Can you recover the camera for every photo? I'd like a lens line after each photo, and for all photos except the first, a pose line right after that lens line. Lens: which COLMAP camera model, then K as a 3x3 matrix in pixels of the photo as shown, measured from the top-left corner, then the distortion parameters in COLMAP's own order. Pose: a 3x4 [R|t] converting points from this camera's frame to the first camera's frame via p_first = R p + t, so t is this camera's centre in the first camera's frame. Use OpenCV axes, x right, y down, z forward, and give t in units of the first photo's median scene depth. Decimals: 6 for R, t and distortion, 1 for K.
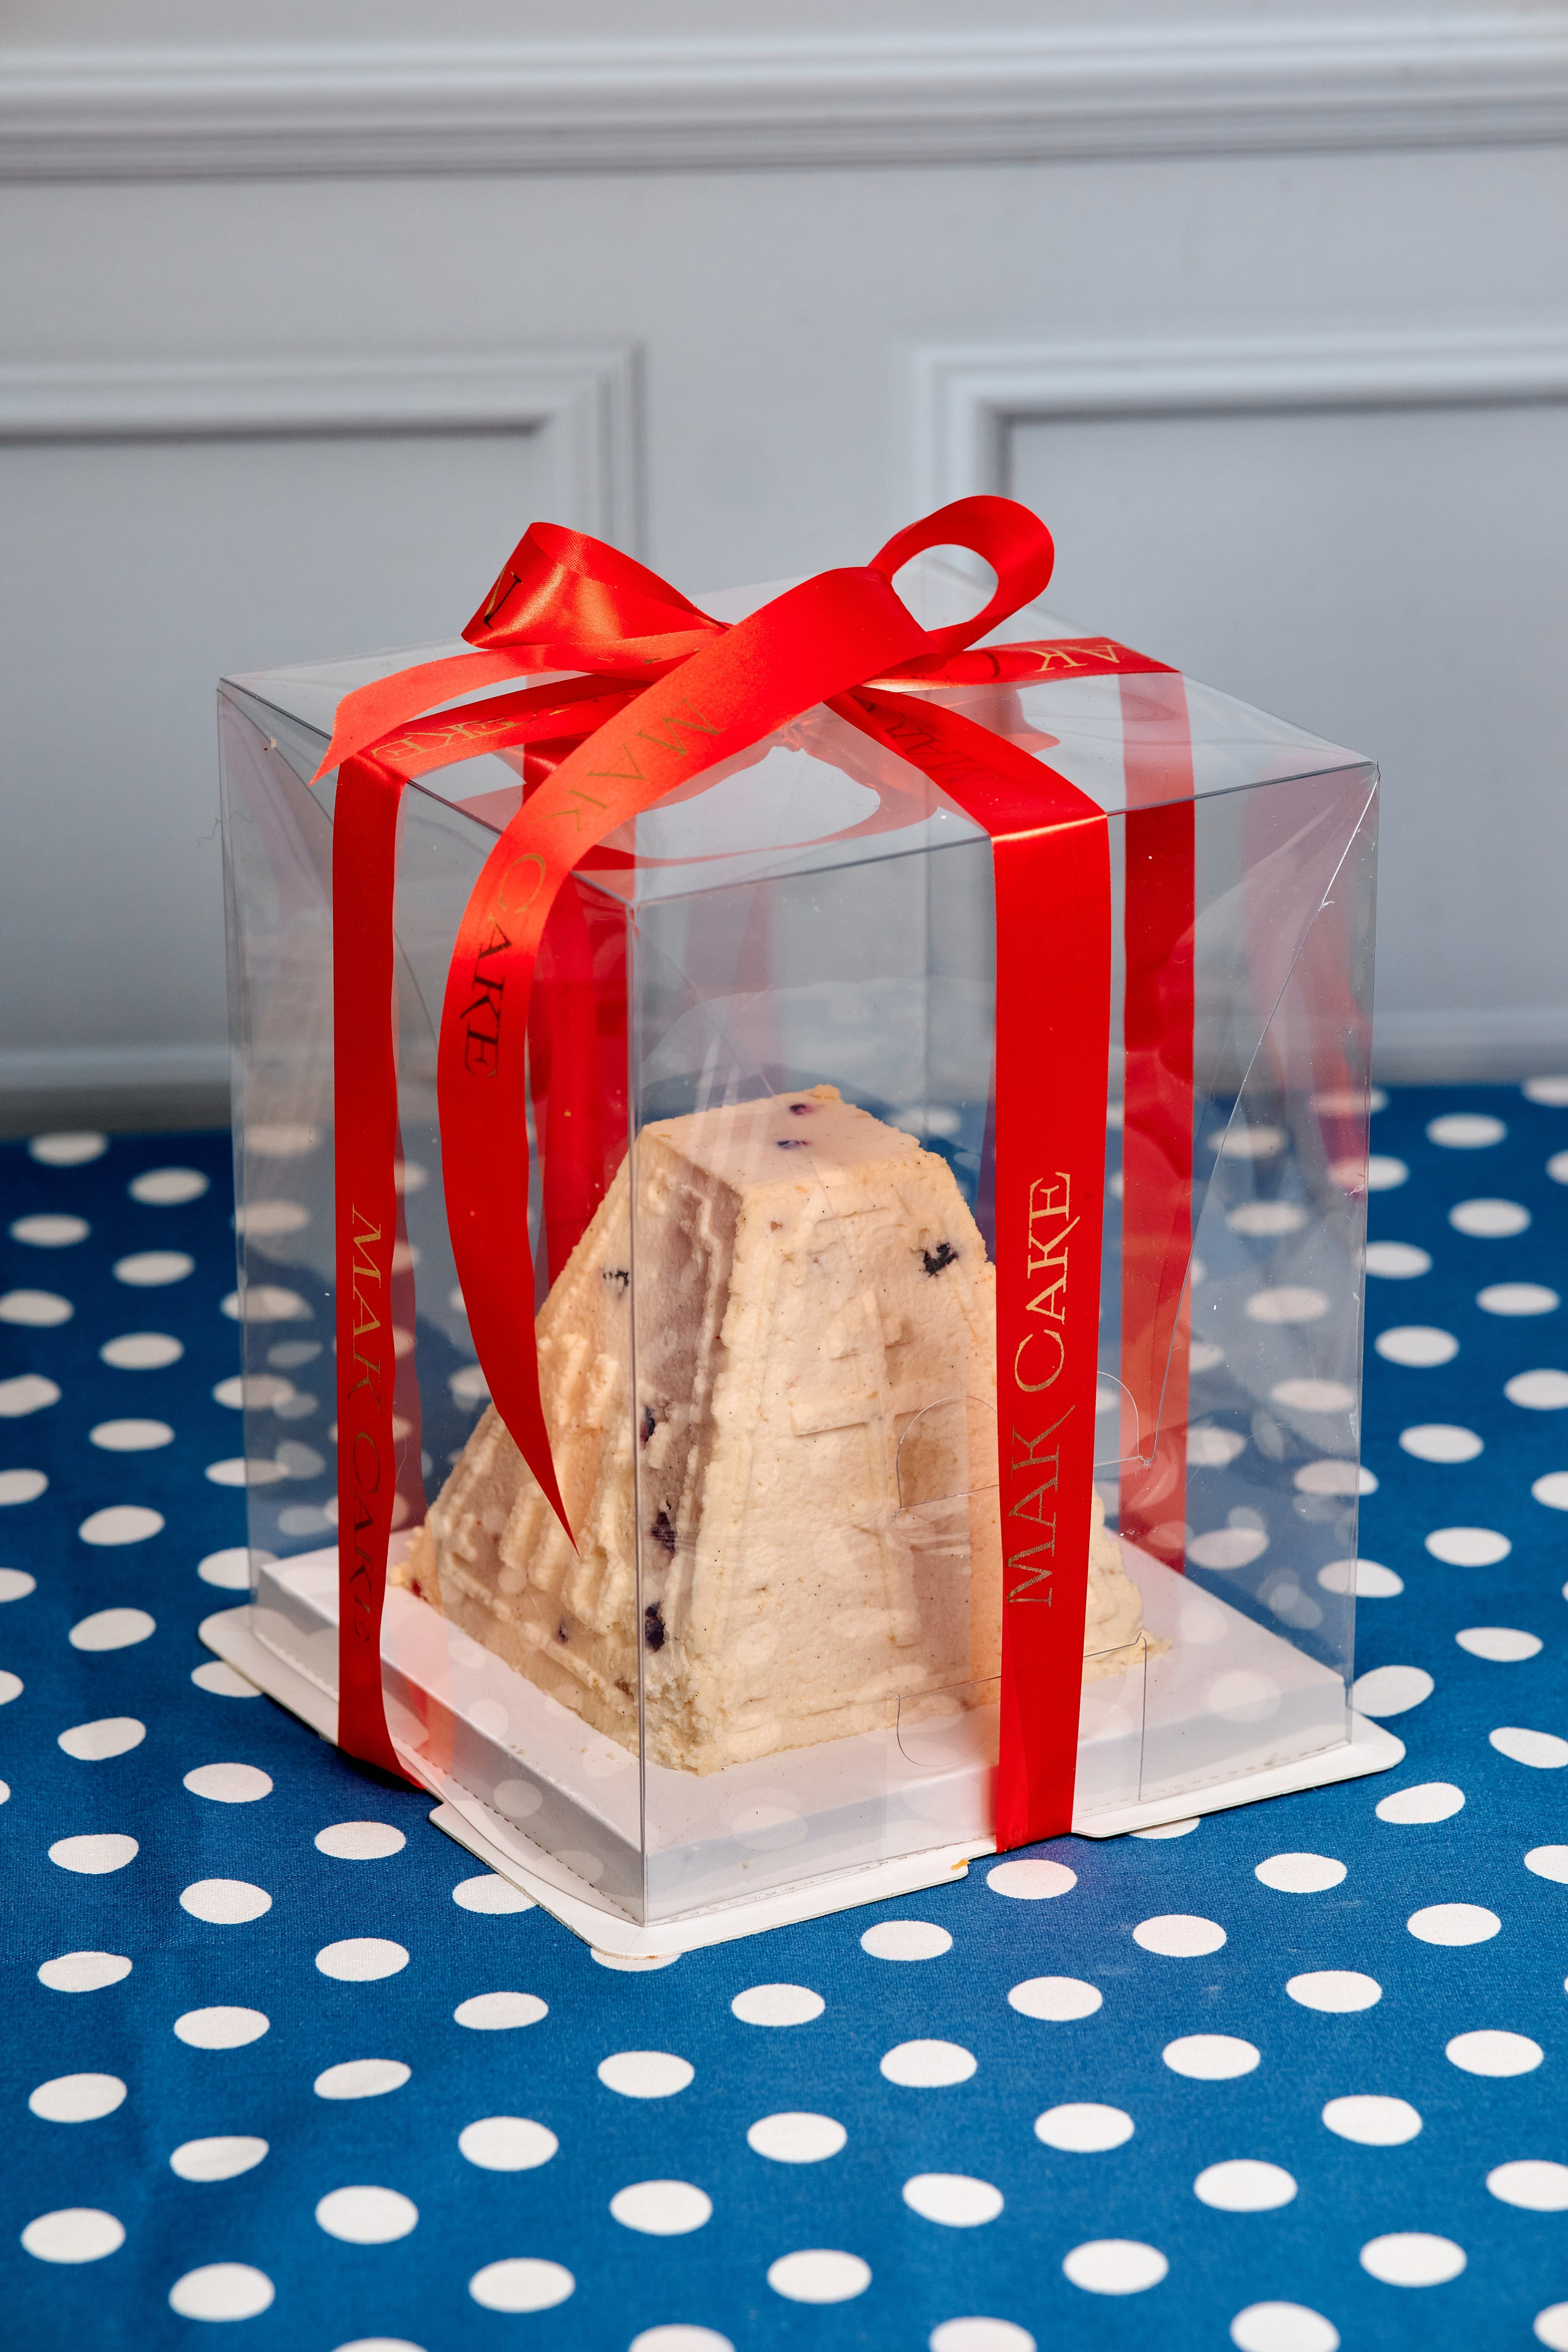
lens RADIAL K [[8082.7, 0, 781.0], [0, 8082.7, 1181.7], [0, 0, 1]] dist [0.591526, 0.000000]
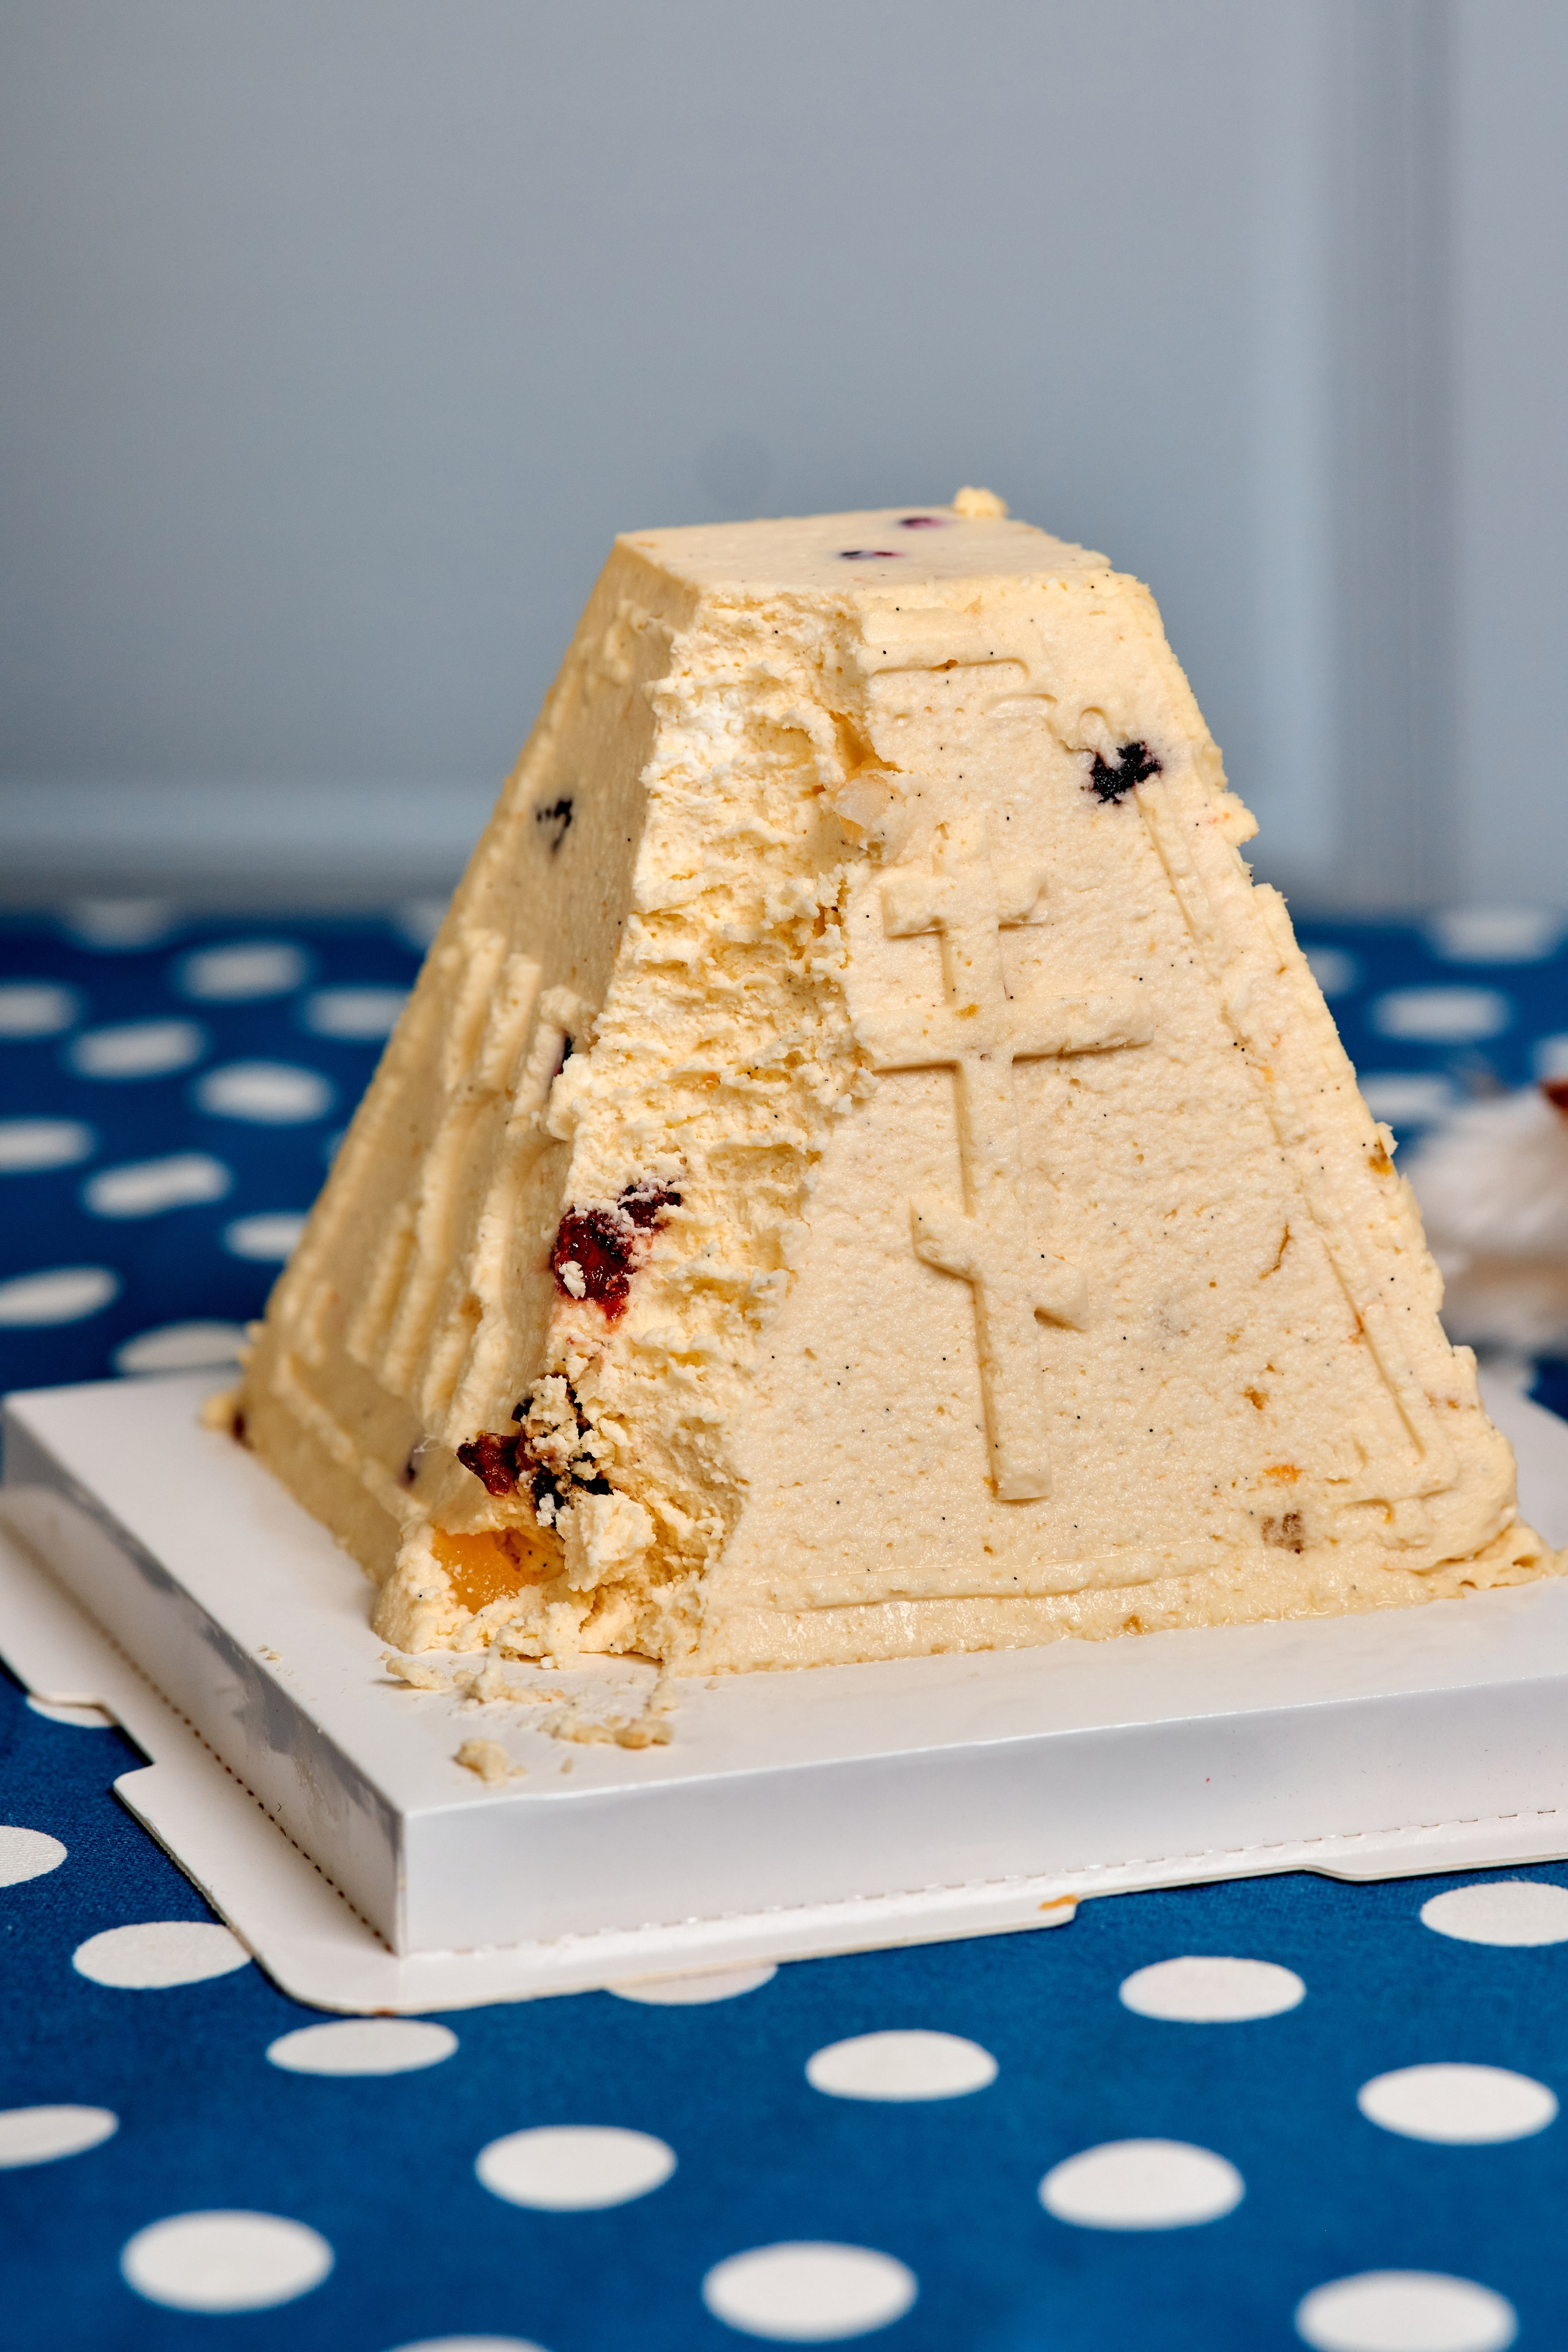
lens RADIAL K [[8082.7, 0, 792.4], [0, 8082.7, 1165.5], [0, 0, 1]] dist [0.591526, 0.000000]
pose [[0.978124, 0.033412, -0.205320, 0.107378], [-0.057711, 0.991858, -0.113525, 0.095908], [0.199855, 0.122891, 0.972088, 0.486704]]
